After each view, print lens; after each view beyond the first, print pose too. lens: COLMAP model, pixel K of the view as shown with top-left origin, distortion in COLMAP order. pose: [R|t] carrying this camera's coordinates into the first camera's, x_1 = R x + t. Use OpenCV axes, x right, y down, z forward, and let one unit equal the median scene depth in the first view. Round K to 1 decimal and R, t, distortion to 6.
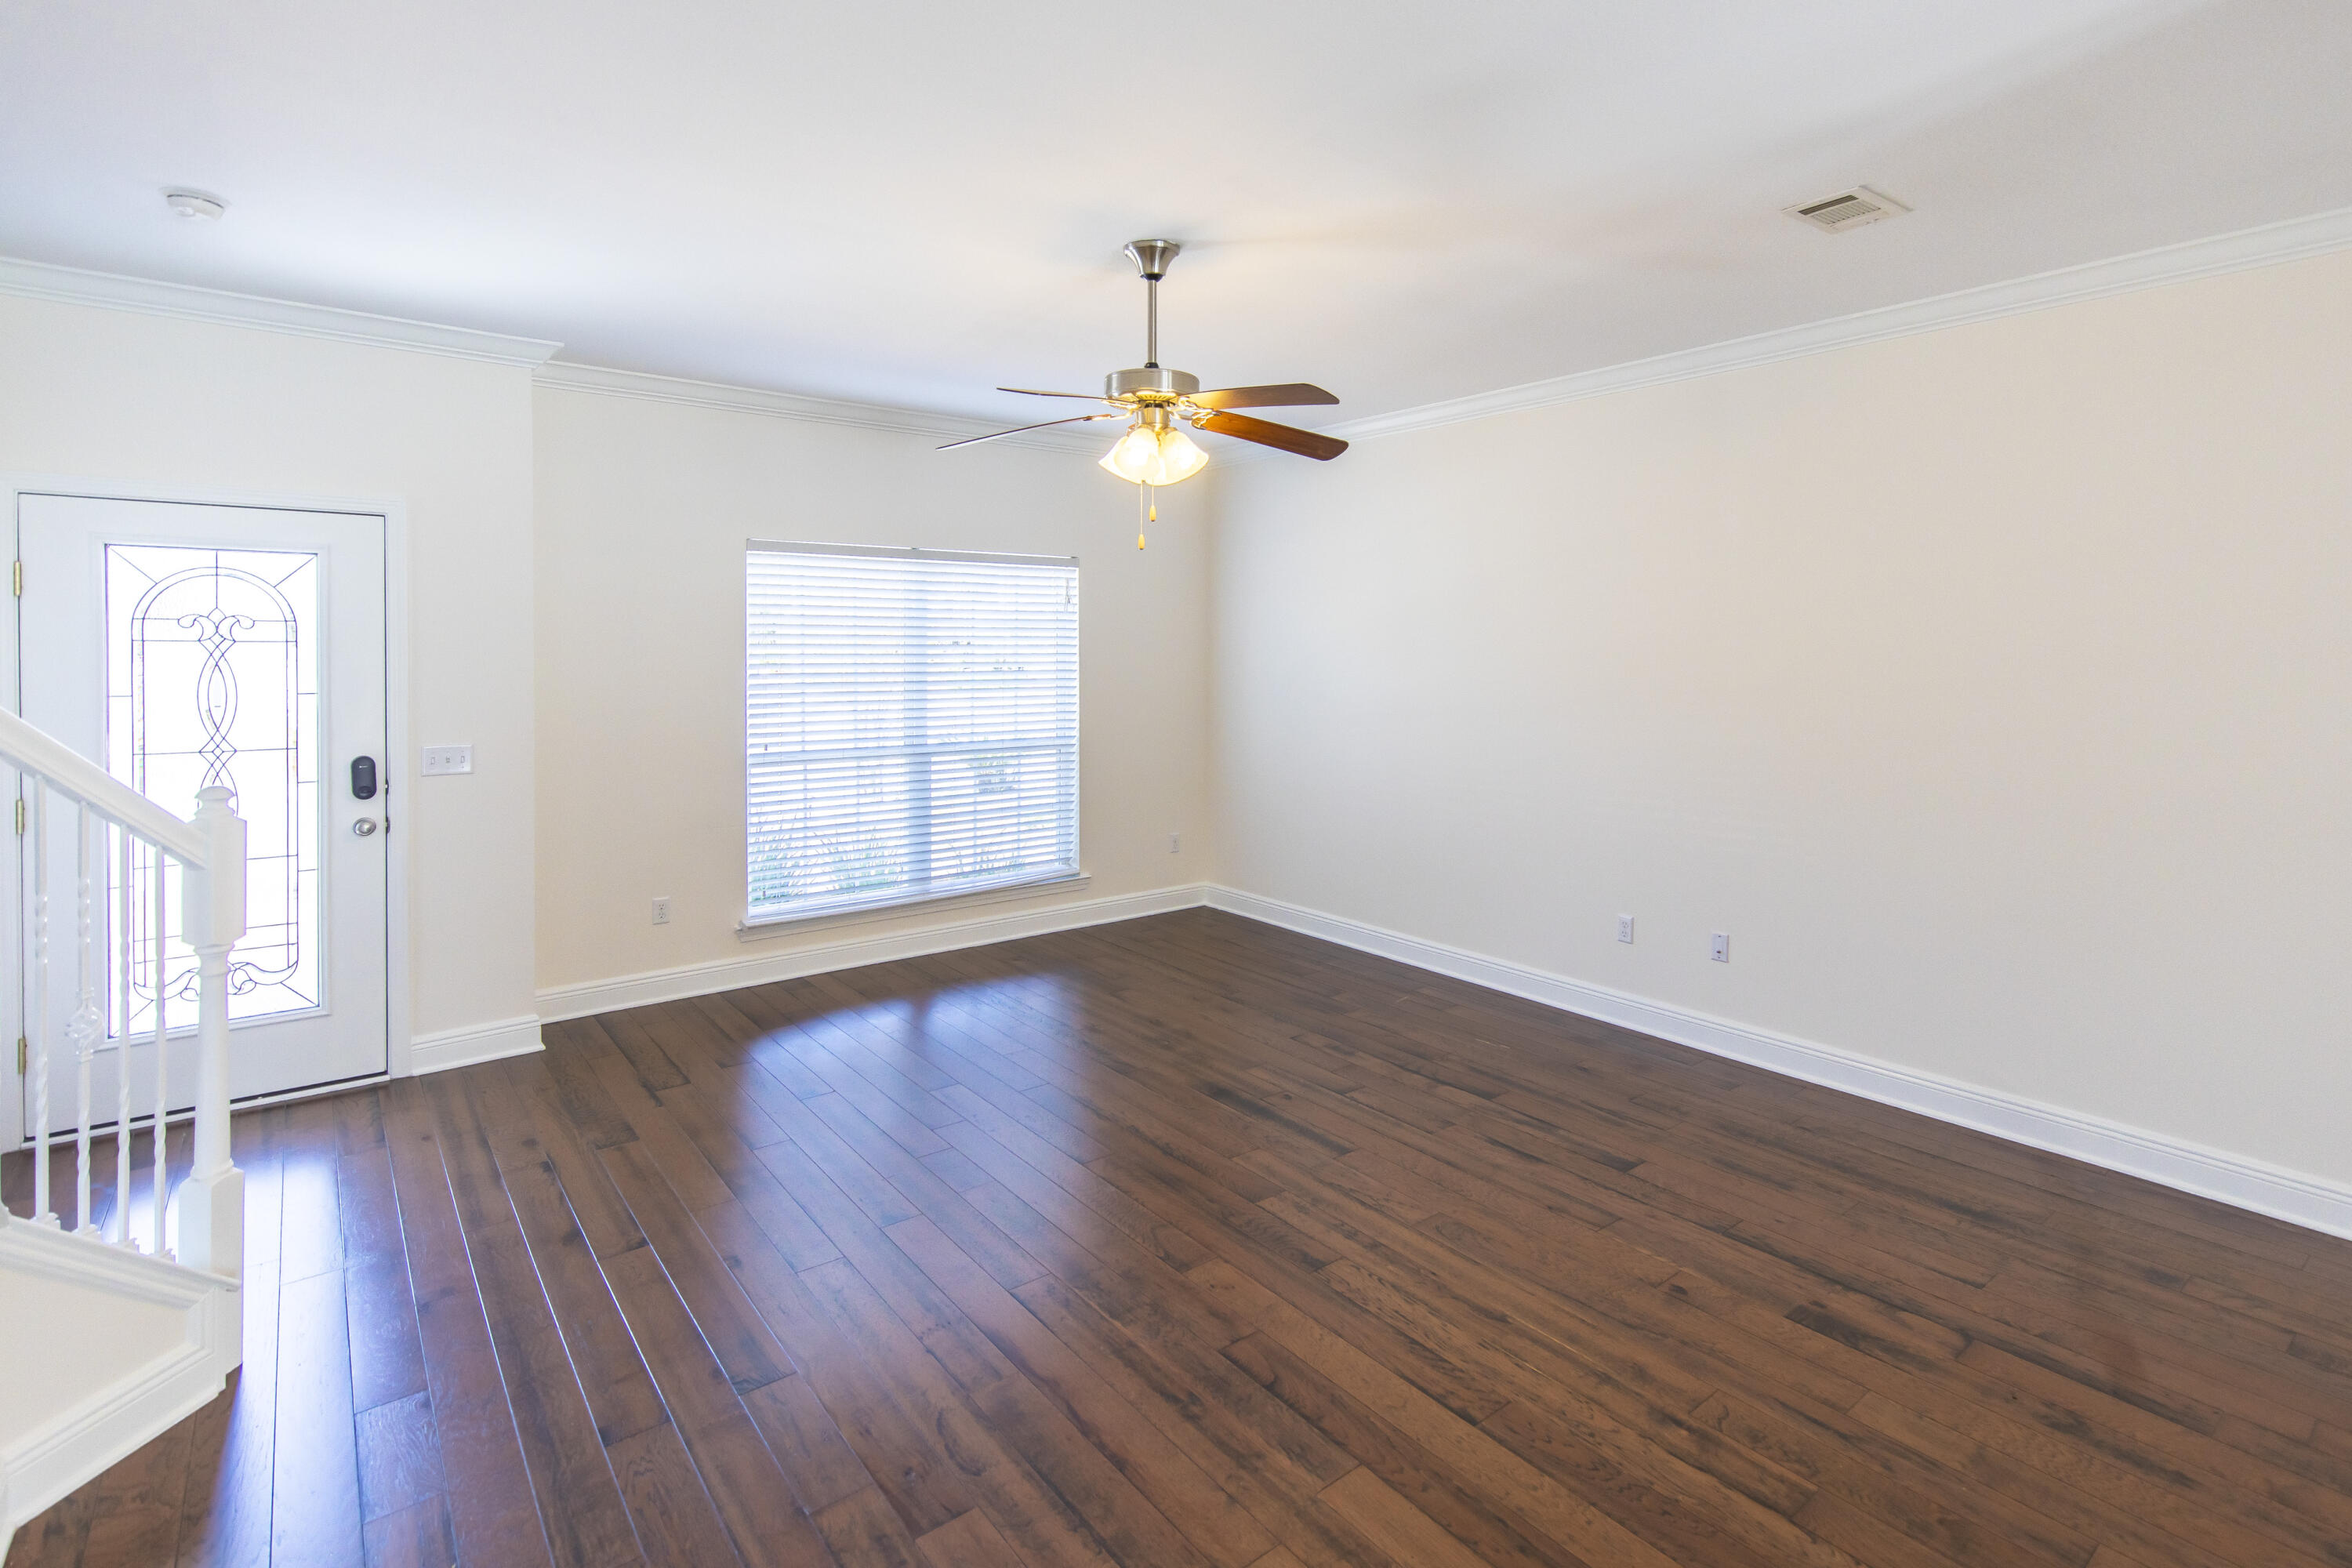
lens RADIAL K [[1128.4, 0, 1197.4], [0, 1128.4, 674.5], [0, 0, 1]] dist [0.013042, 0.000293]
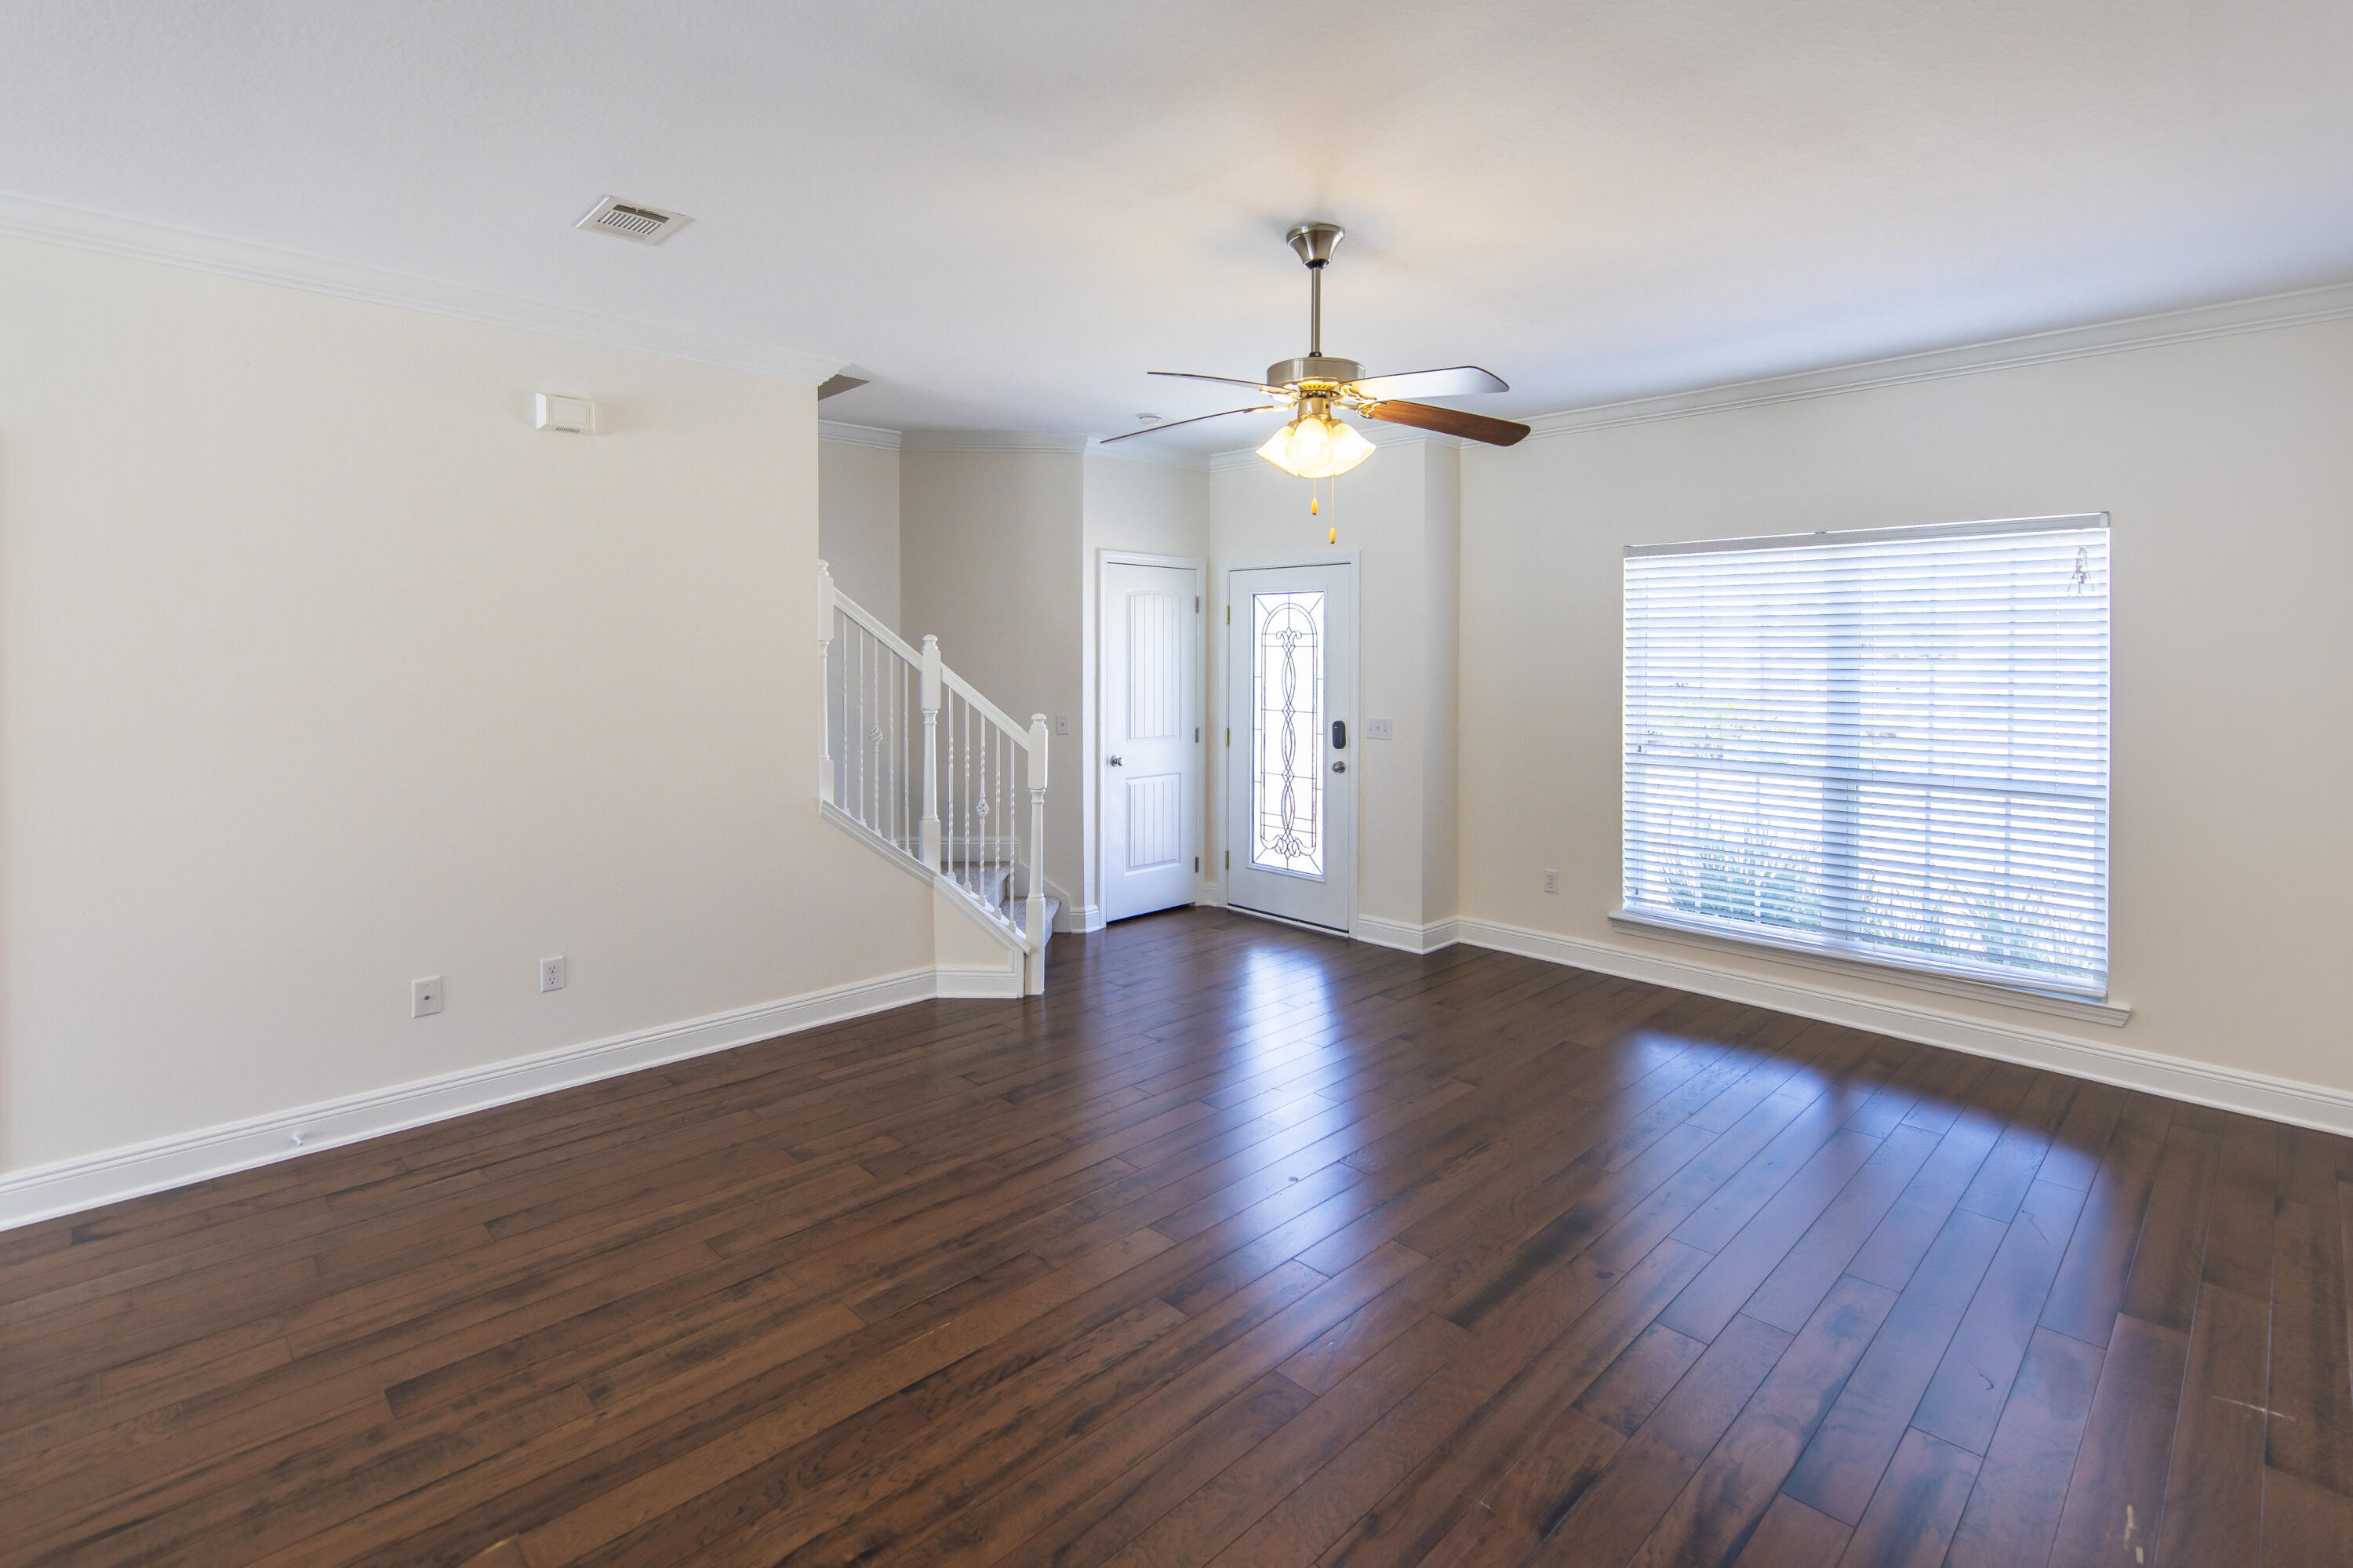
lens RADIAL K [[1099.9, 0, 1225.7], [0, 1099.9, 660.4], [0, 0, 1]] dist [0.001591, -0.000069]
pose [[0.128060, 0.003071, -0.991762, 0.744109], [-0.030009, 0.999549, -0.000779, -0.003476], [0.991312, 0.029862, 0.128094, 0.674543]]
